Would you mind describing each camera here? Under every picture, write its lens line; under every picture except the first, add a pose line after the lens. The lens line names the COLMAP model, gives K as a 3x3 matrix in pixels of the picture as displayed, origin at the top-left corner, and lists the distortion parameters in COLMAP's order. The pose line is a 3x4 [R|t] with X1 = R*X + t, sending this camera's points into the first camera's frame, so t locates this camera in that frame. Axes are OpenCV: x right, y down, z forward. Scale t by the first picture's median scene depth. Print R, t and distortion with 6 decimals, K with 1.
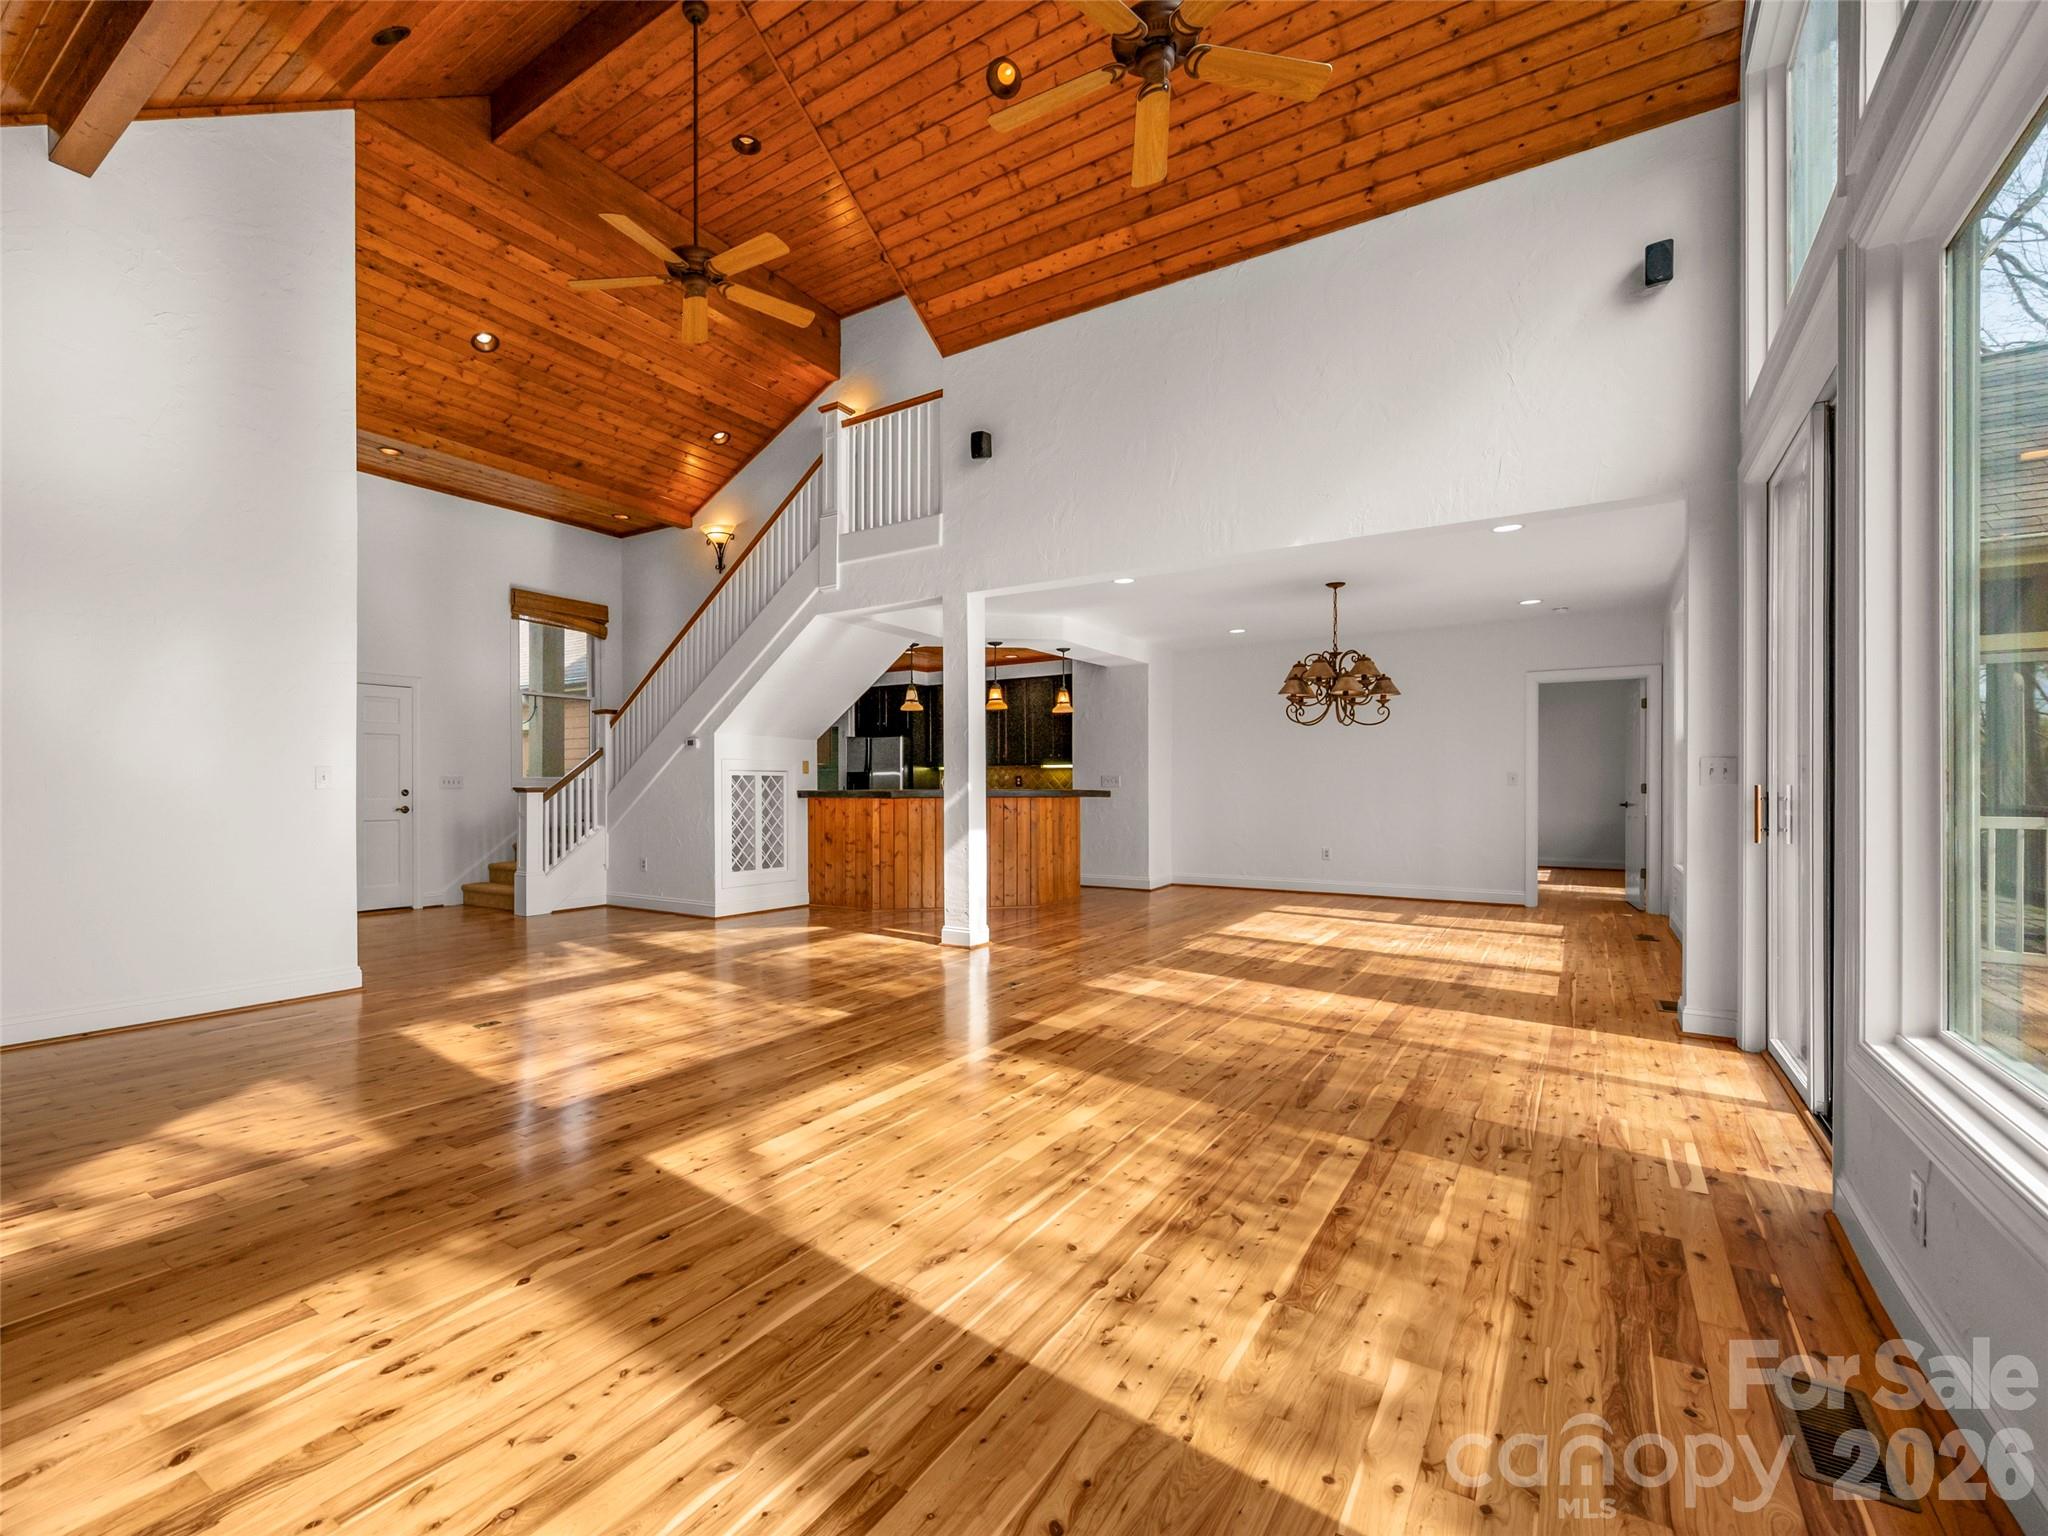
lens RADIAL K [[909.6, 0, 1024.5], [0, 909.6, 776.4], [0, 0, 1]] dist [-0.000441, -0.000354]
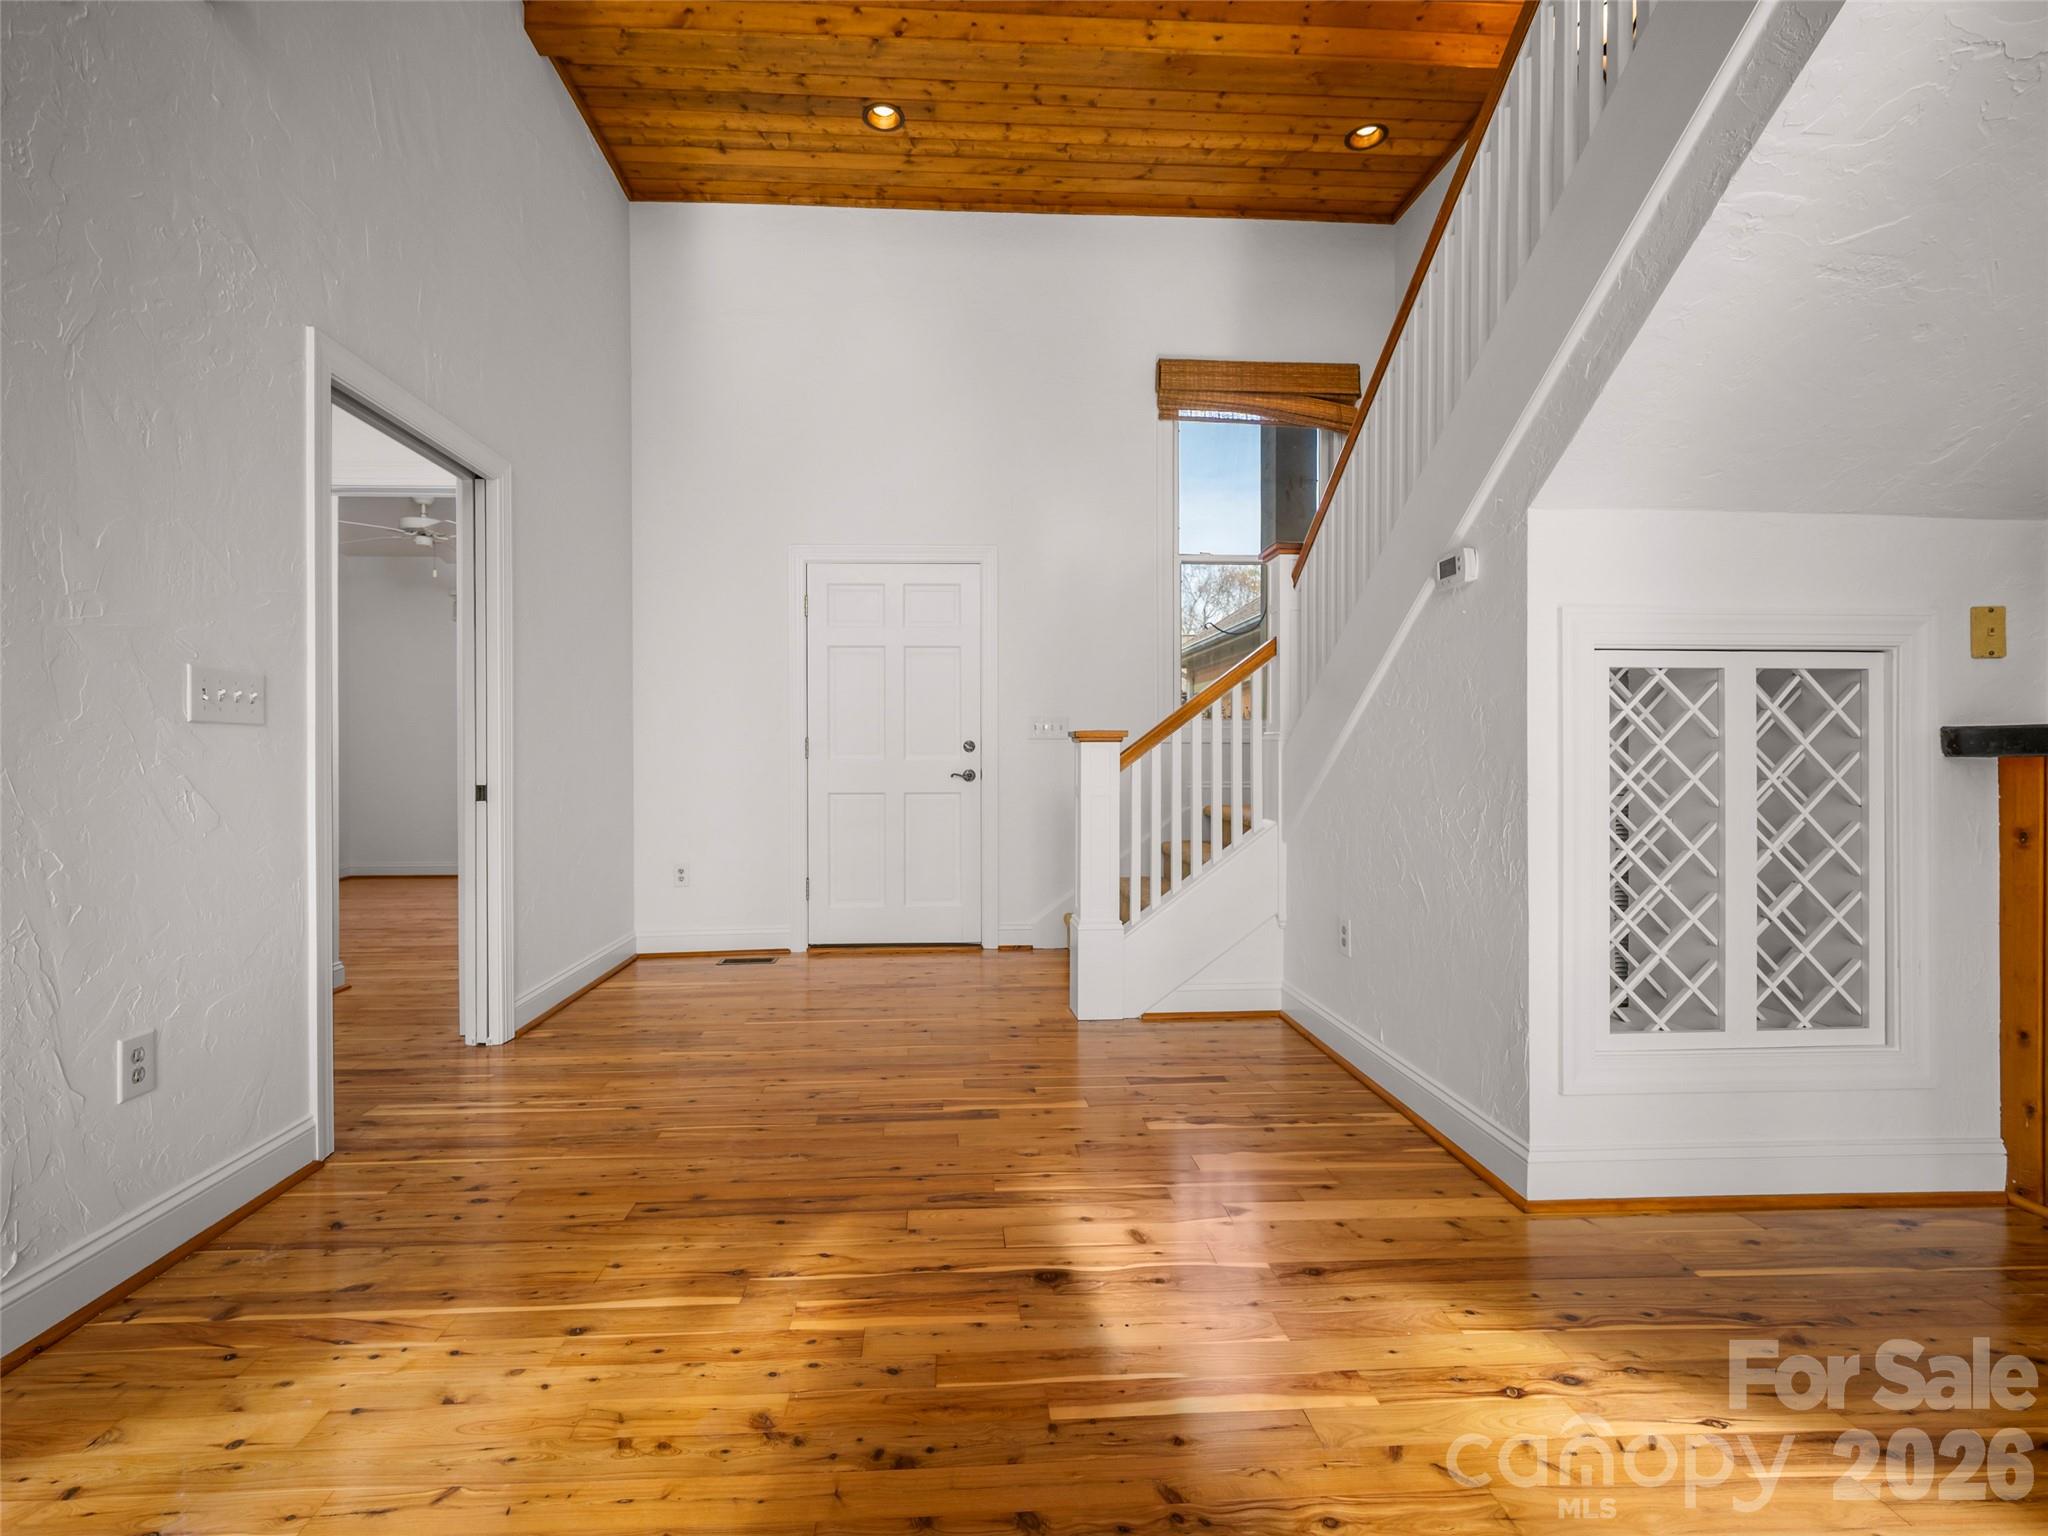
lens RADIAL K [[838.3, 0, 1020.6], [0, 838.3, 763.3], [0, 0, 1]] dist [0.000768, 0.000022]
pose [[0.526234, 0.004173, -0.850329, -0.202340], [0.007907, 0.999921, 0.009801, 0.022864], [0.850303, -0.011881, 0.526160, 0.718771]]
